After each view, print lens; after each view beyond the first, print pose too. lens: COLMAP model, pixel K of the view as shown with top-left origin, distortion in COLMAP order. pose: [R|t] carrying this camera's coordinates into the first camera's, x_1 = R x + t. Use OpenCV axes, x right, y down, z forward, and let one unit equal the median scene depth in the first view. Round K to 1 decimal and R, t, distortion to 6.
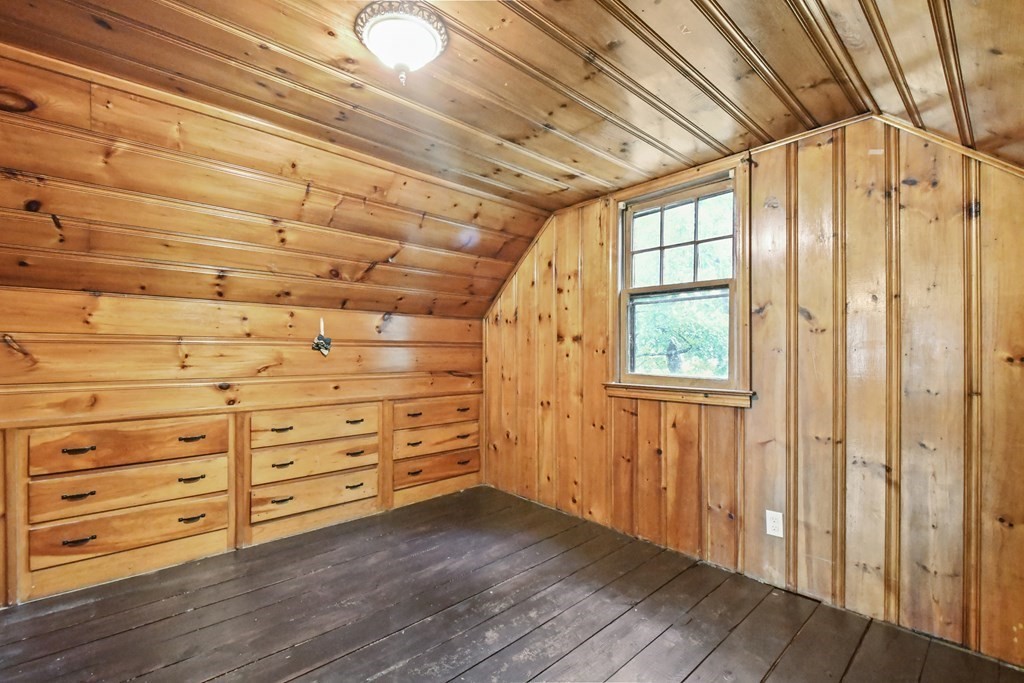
lens RADIAL K [[451.2, 0, 507.4], [0, 451.2, 348.5], [0, 0, 1]] dist [0.022169, -0.015902]
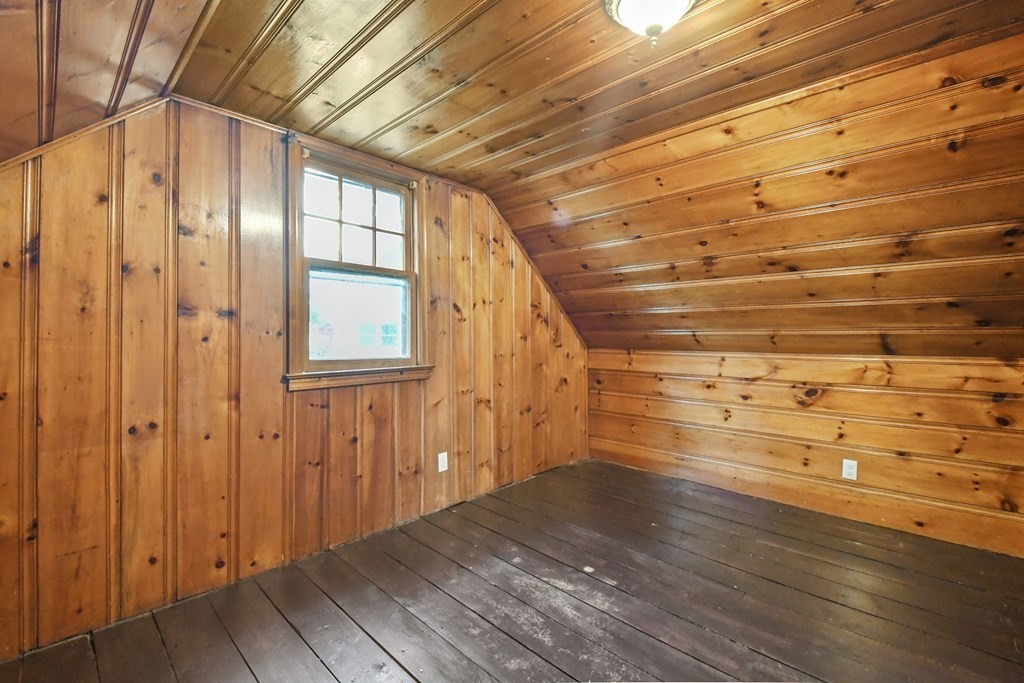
lens RADIAL K [[452.2, 0, 504.7], [0, 452.2, 325.5], [0, 0, 1]] dist [-0.000577, -0.000531]
pose [[-0.079148, 0.020935, 0.996643, -0.629725], [-0.006837, 0.999745, -0.021543, 0.008449], [-0.996839, -0.008519, -0.078984, 0.767054]]
